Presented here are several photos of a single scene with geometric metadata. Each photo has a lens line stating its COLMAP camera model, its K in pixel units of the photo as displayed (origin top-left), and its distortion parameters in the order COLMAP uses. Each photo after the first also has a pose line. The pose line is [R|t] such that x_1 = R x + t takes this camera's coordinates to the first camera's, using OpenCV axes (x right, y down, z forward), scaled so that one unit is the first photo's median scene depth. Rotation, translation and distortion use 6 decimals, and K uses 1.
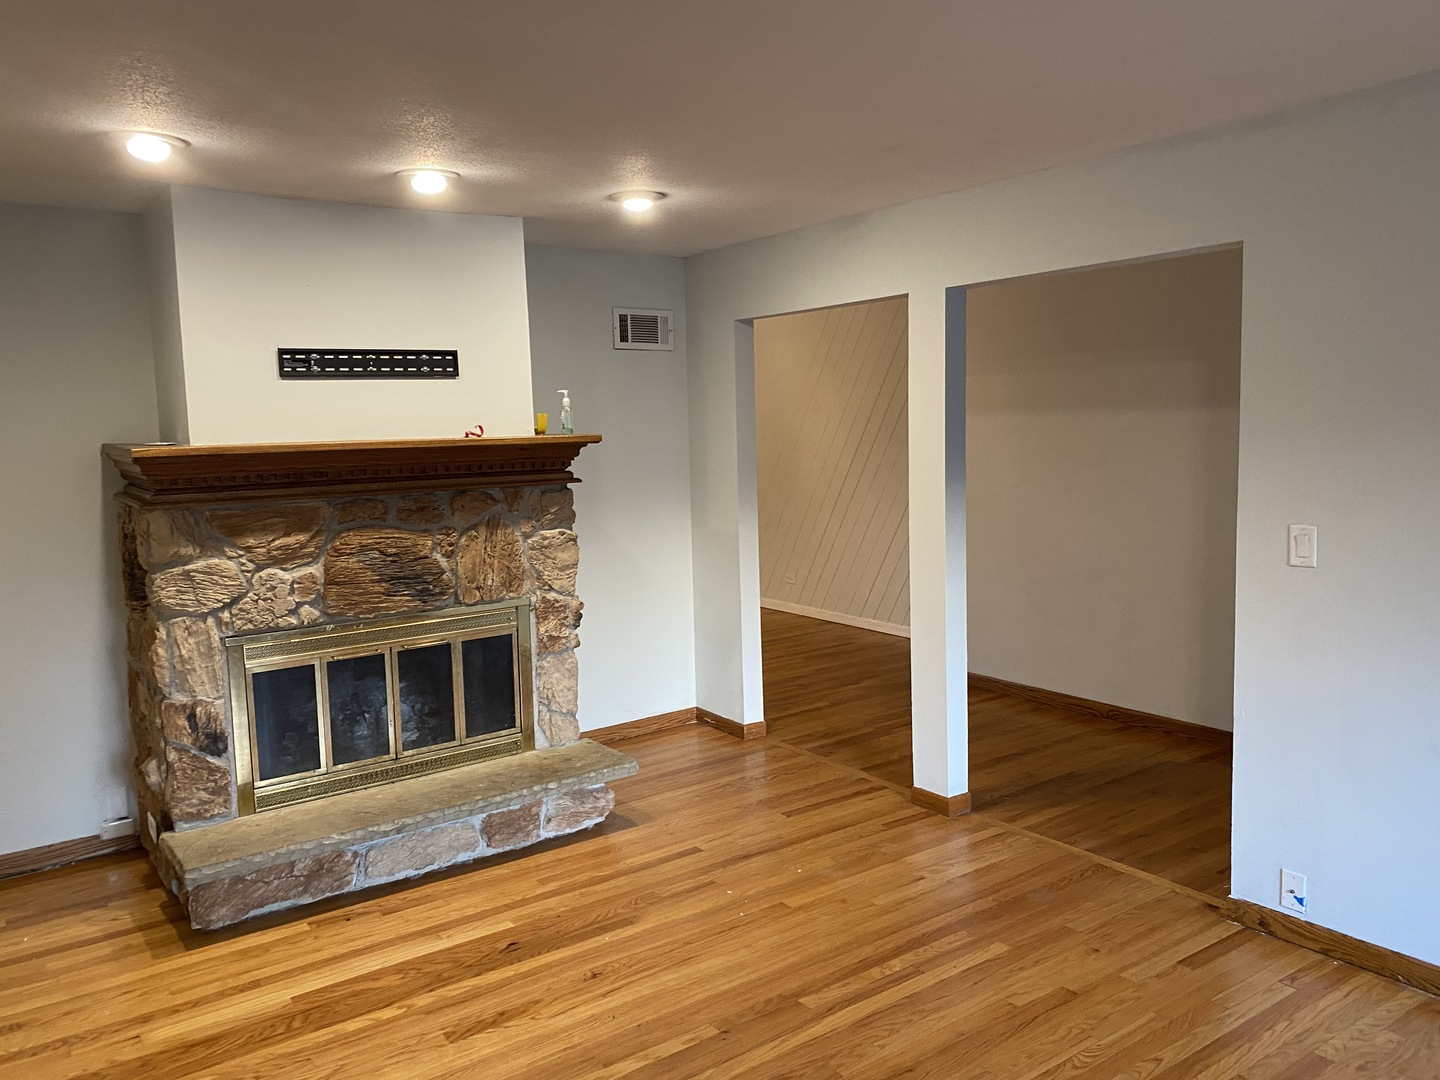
lens RADIAL K [[1091.6, 0, 722.5], [0, 1091.6, 543.6], [0, 0, 1]] dist [0.075887, -0.047214]
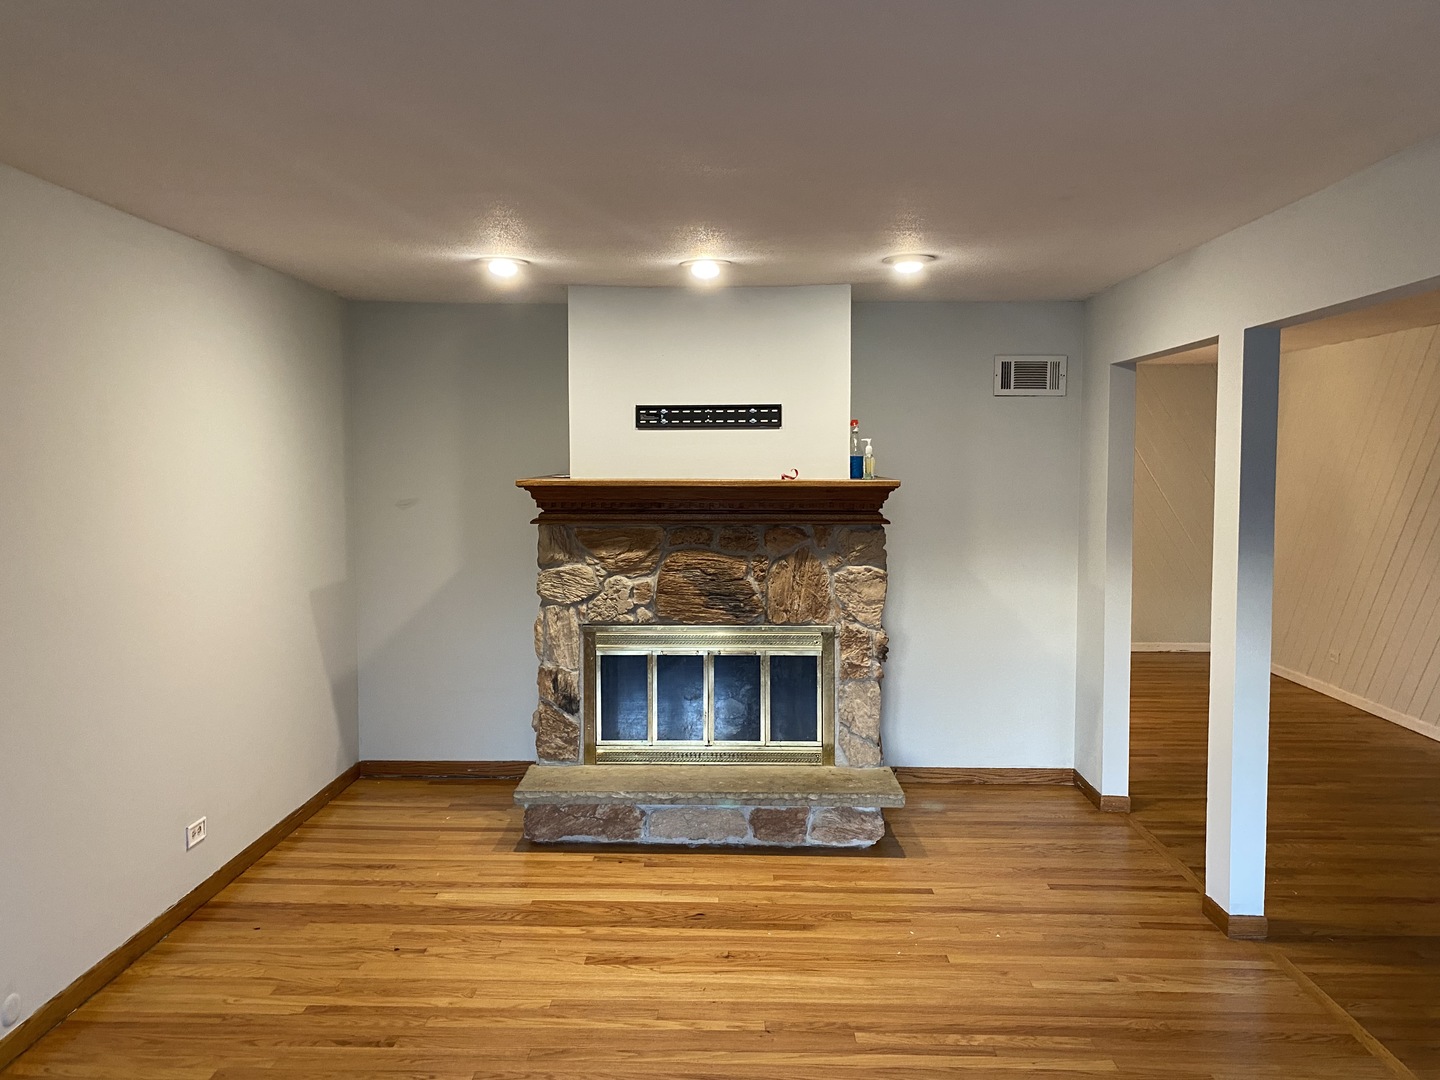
lens RADIAL K [[1091.6, 0, 718.2], [0, 1091.6, 530.5], [0, 0, 1]] dist [0.075887, -0.047214]
pose [[0.799031, 0.064695, -0.597799, 0.430390], [-0.091122, 0.995741, -0.014035, -0.022175], [0.594345, 0.065688, 0.801523, 0.047888]]
